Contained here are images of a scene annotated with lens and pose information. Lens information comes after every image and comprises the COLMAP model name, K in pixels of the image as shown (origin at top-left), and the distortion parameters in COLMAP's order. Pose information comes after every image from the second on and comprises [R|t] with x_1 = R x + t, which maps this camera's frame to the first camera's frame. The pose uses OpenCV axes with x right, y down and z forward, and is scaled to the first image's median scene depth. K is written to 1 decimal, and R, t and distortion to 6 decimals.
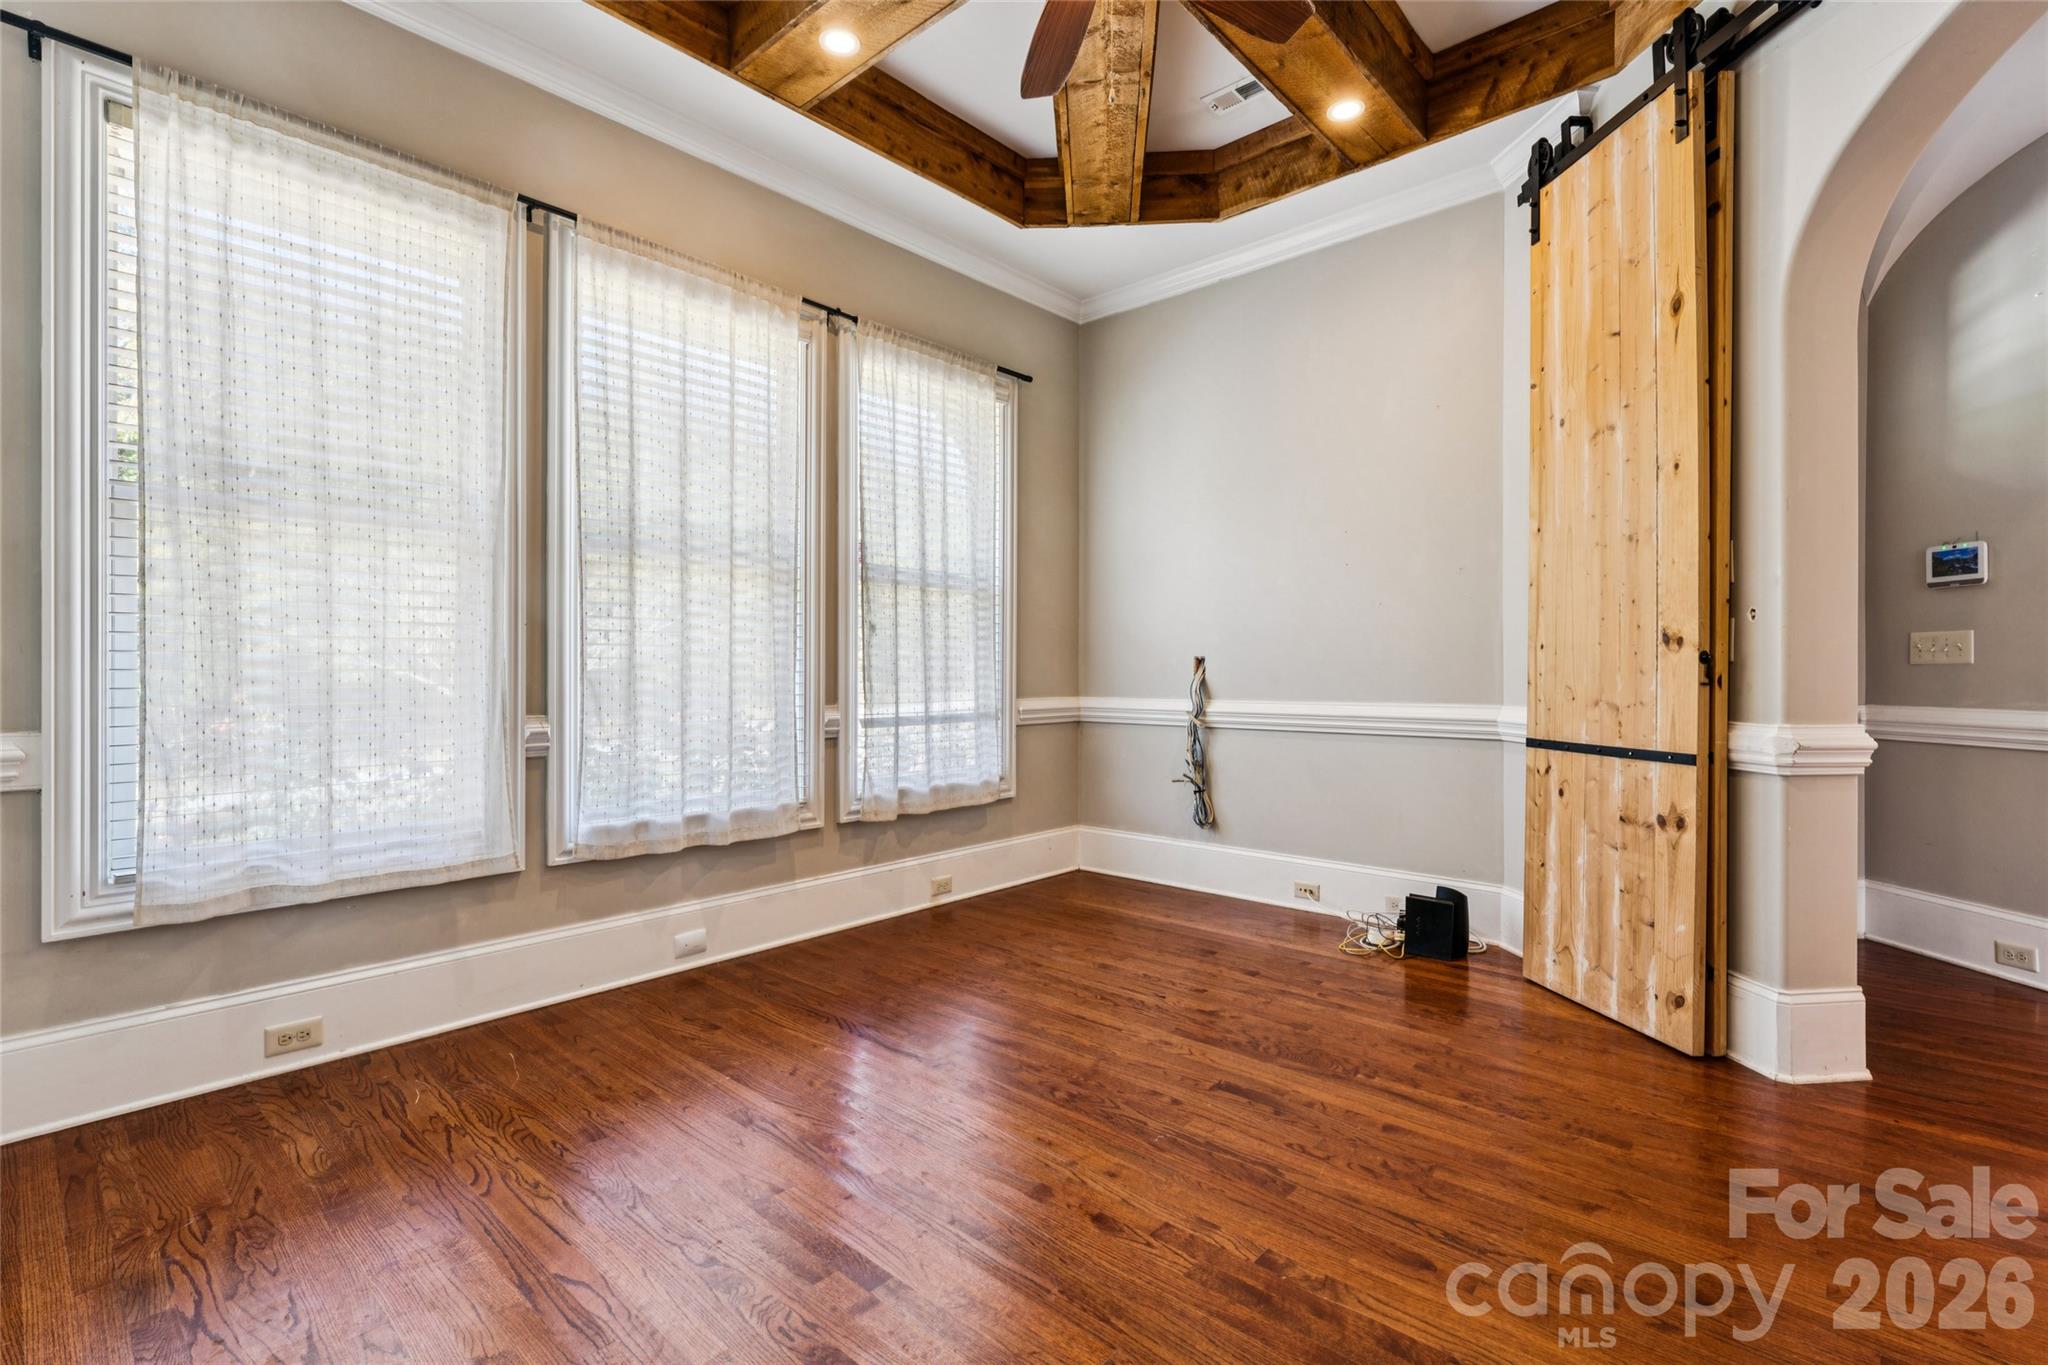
lens RADIAL K [[926.3, 0, 1013.3], [0, 926.3, 675.4], [0, 0, 1]] dist [0.000979, -0.001437]
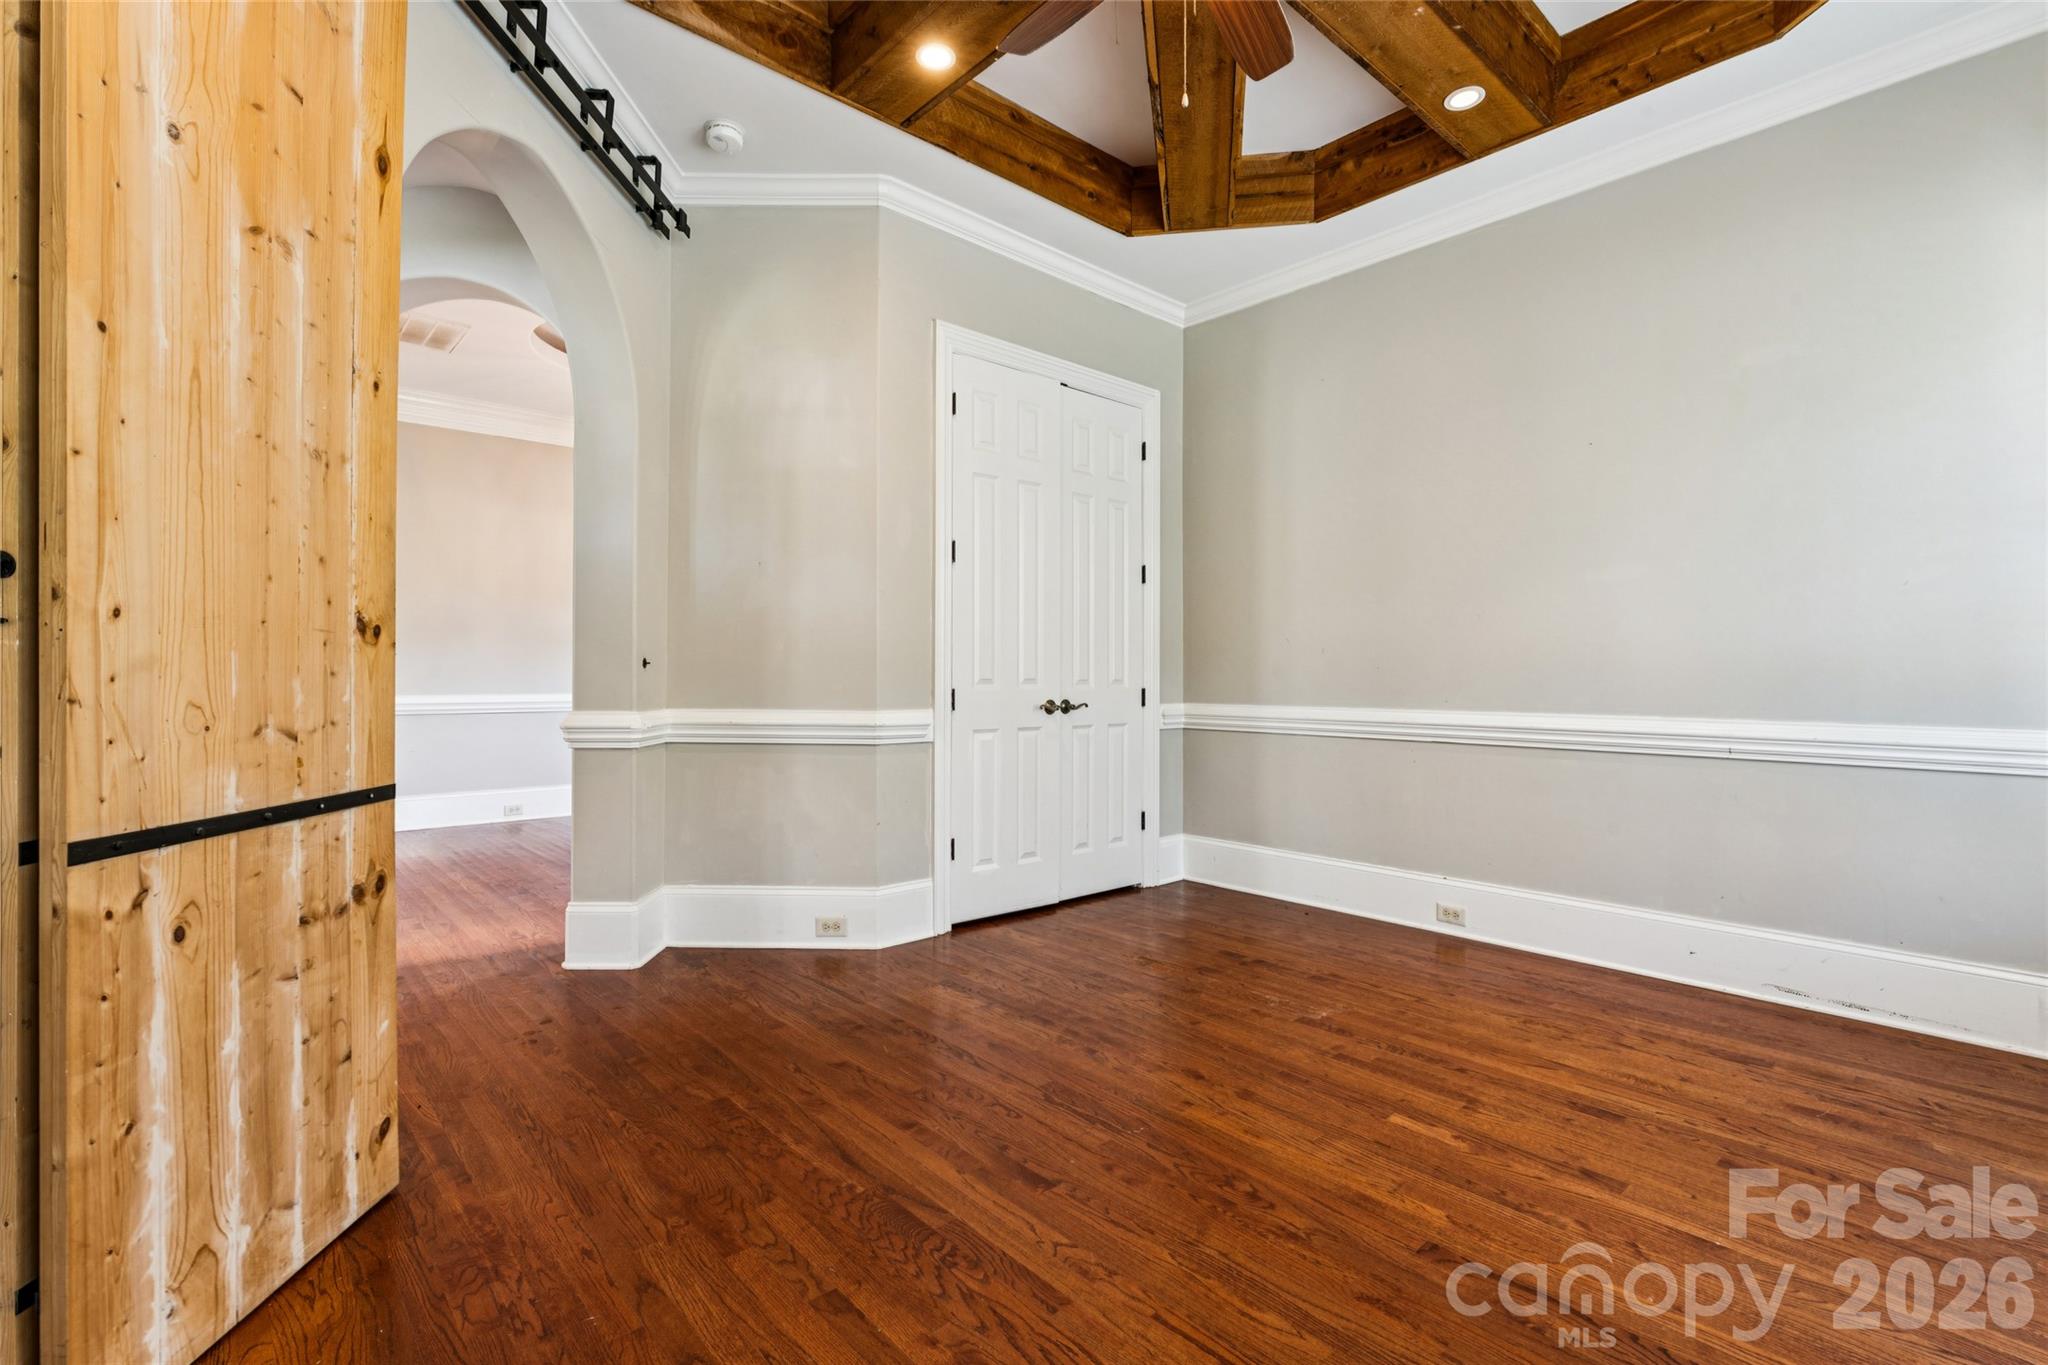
lens RADIAL K [[926.3, 0, 1018.9], [0, 926.3, 660.5], [0, 0, 1]] dist [0.000979, -0.001437]
pose [[-0.994330, -0.002305, 0.106316, 0.131163], [-0.003724, 0.999907, -0.013150, -0.005823], [-0.106276, -0.013471, -0.994245, 1.474983]]
